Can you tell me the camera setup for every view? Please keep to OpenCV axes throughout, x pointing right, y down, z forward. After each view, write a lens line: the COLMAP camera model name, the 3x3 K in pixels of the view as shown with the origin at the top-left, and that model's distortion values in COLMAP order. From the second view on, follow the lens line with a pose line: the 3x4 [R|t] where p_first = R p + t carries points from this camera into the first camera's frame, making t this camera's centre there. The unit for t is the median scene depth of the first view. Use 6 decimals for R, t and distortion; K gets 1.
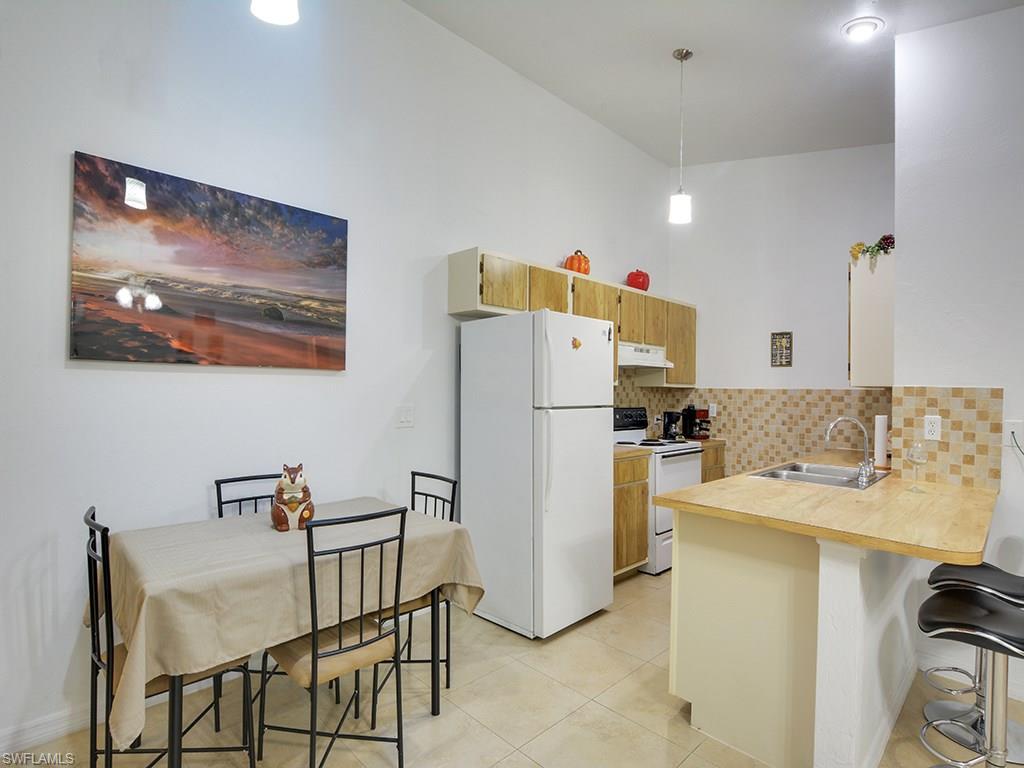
lens RADIAL K [[519.4, 0, 508.4], [0, 519.4, 387.8], [0, 0, 1]] dist [-0.030300, 0.007710]
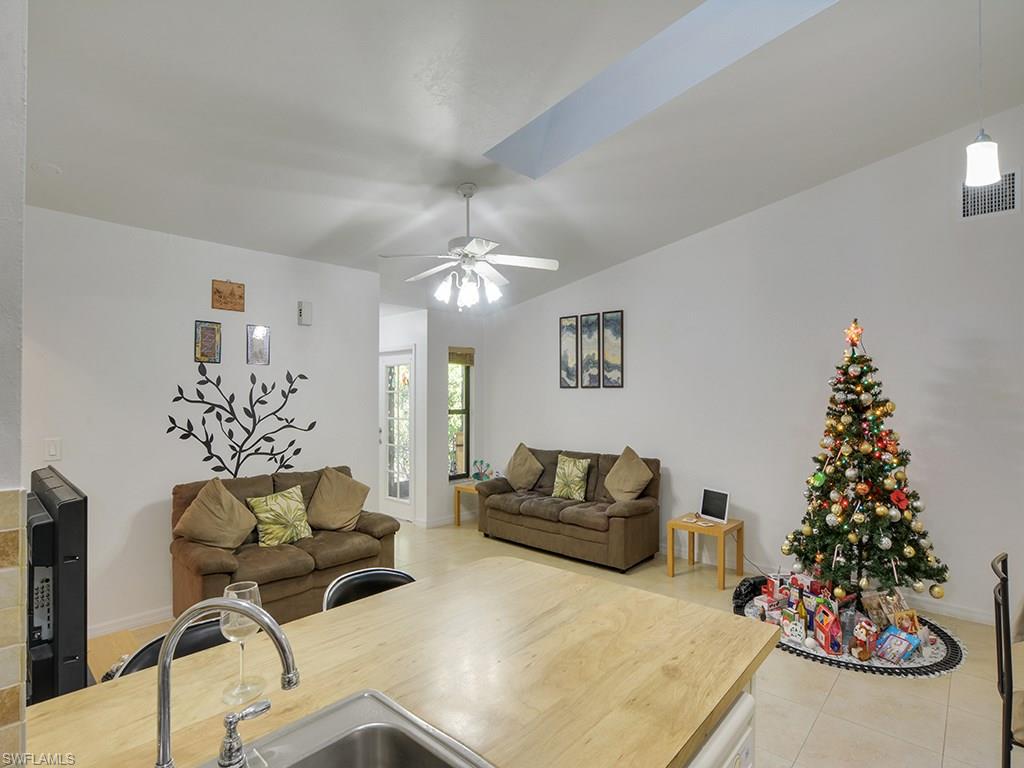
lens RADIAL K [[519.4, 0, 508.4], [0, 519.4, 387.8], [0, 0, 1]] dist [-0.030300, 0.007710]
pose [[-0.998402, -0.018032, -0.053565, 0.357333], [-0.017299, 0.999751, -0.014118, -0.039426], [0.053806, -0.013169, -0.998465, 0.886373]]
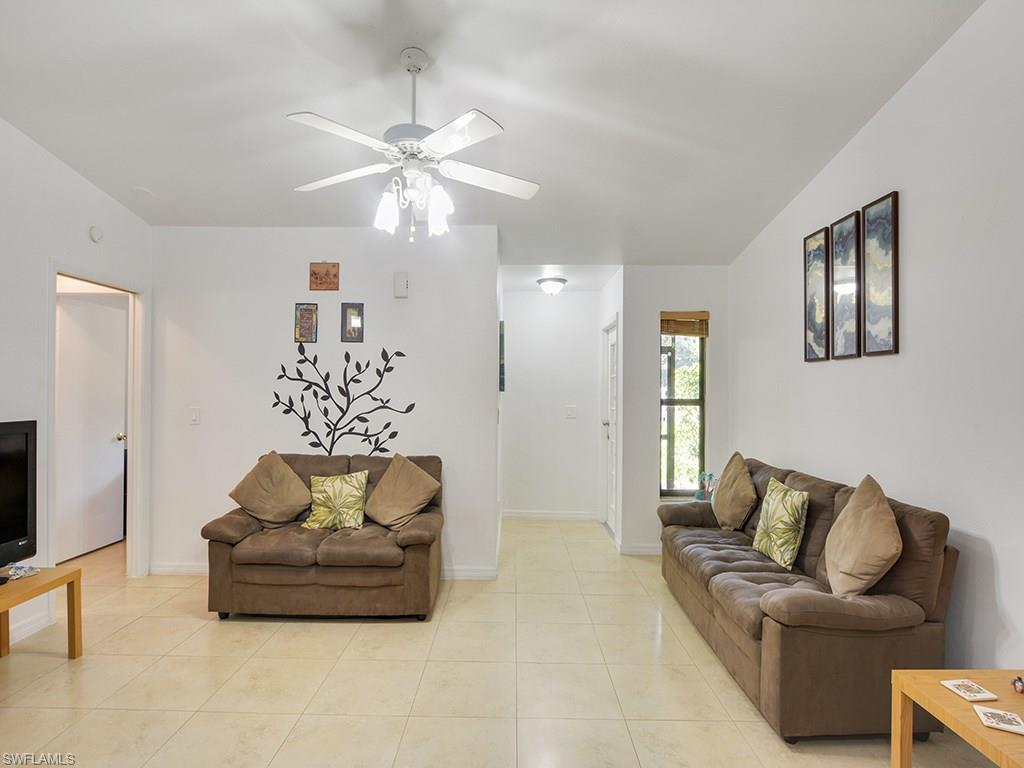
lens RADIAL K [[519.4, 0, 508.4], [0, 519.4, 387.8], [0, 0, 1]] dist [-0.030300, 0.007710]
pose [[-0.707632, -0.018308, 0.706344, -0.139613], [-0.019123, 0.999794, 0.006756, -0.015471], [-0.706323, -0.008727, -0.707836, 0.323992]]
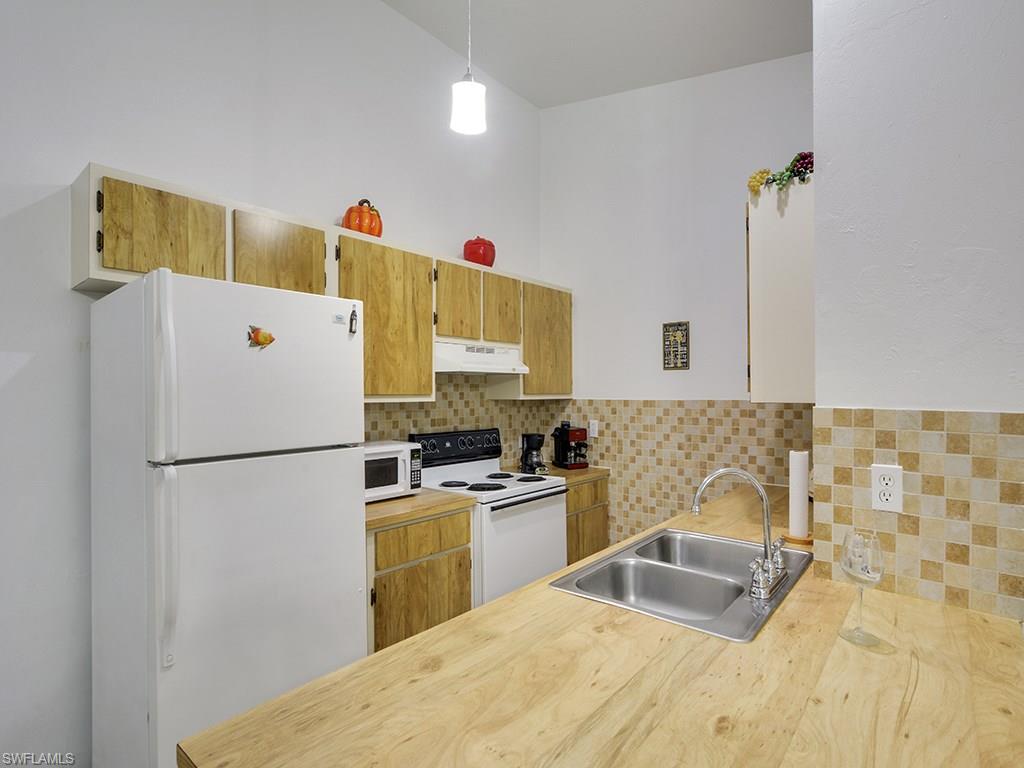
lens RADIAL K [[519.9, 0, 509.4], [0, 519.9, 391.4], [0, 0, 1]] dist [-0.022324, 0.015465]
pose [[0.995525, -0.019203, 0.092524, 0.263238], [0.019026, 0.999815, 0.002792, -0.019414], [-0.092561, -0.001019, 0.995707, 0.336063]]
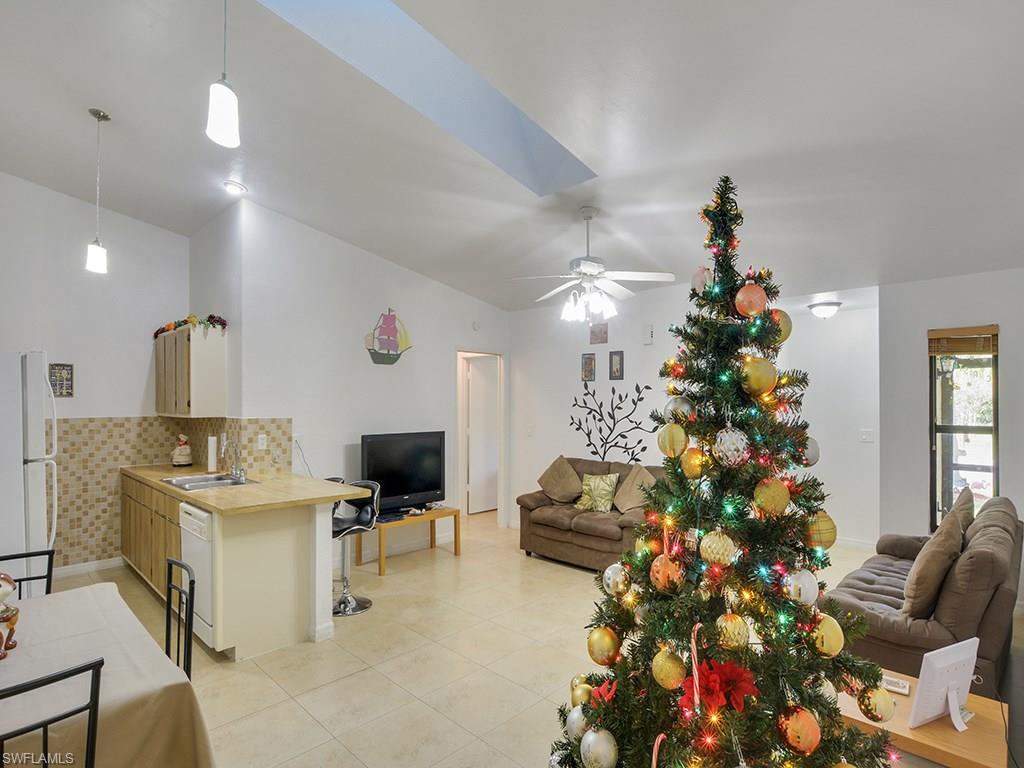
lens RADIAL K [[527.6, 0, 506.3], [0, 527.6, 396.2], [0, 0, 1]] dist [-0.025964, 0.001186]
pose [[-0.020499, -0.006224, 0.999771, -0.623108], [-0.000350, 0.999981, 0.006218, -0.057460], [-0.999790, -0.000223, -0.020501, 0.144836]]
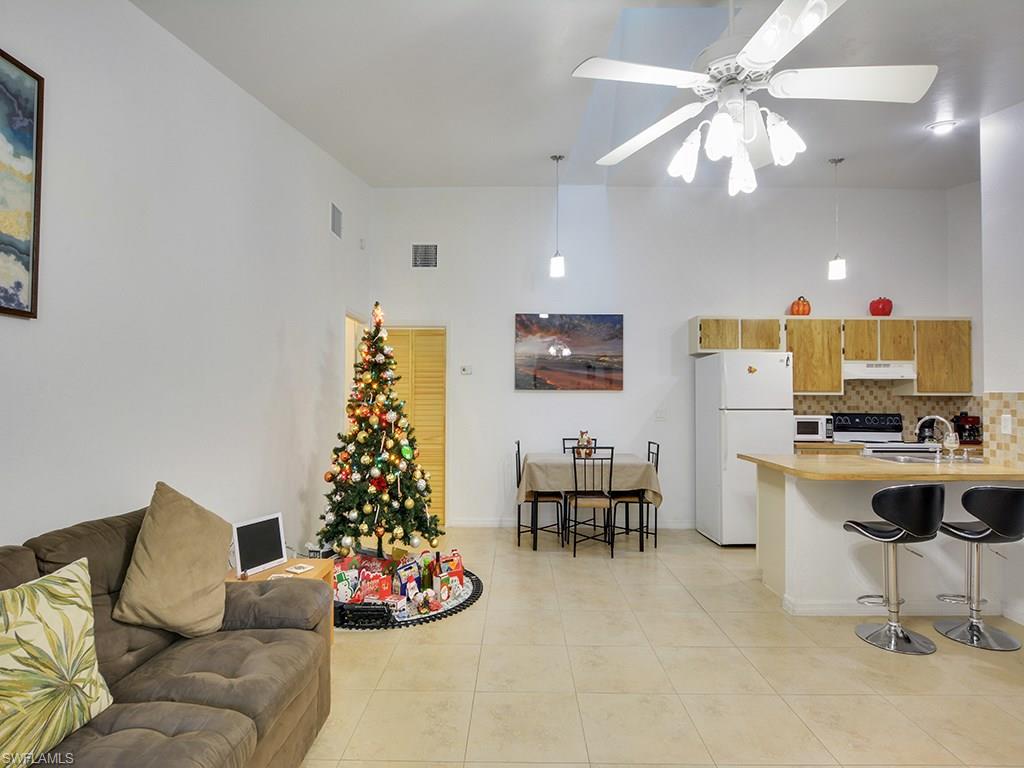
lens RADIAL K [[519.4, 0, 508.4], [0, 519.4, 387.8], [0, 0, 1]] dist [-0.030300, 0.007710]
pose [[0.701848, -0.027447, -0.711797, 0.571185], [0.007533, 0.999487, -0.031113, 0.011410], [0.712286, 0.016475, 0.701696, -0.511435]]
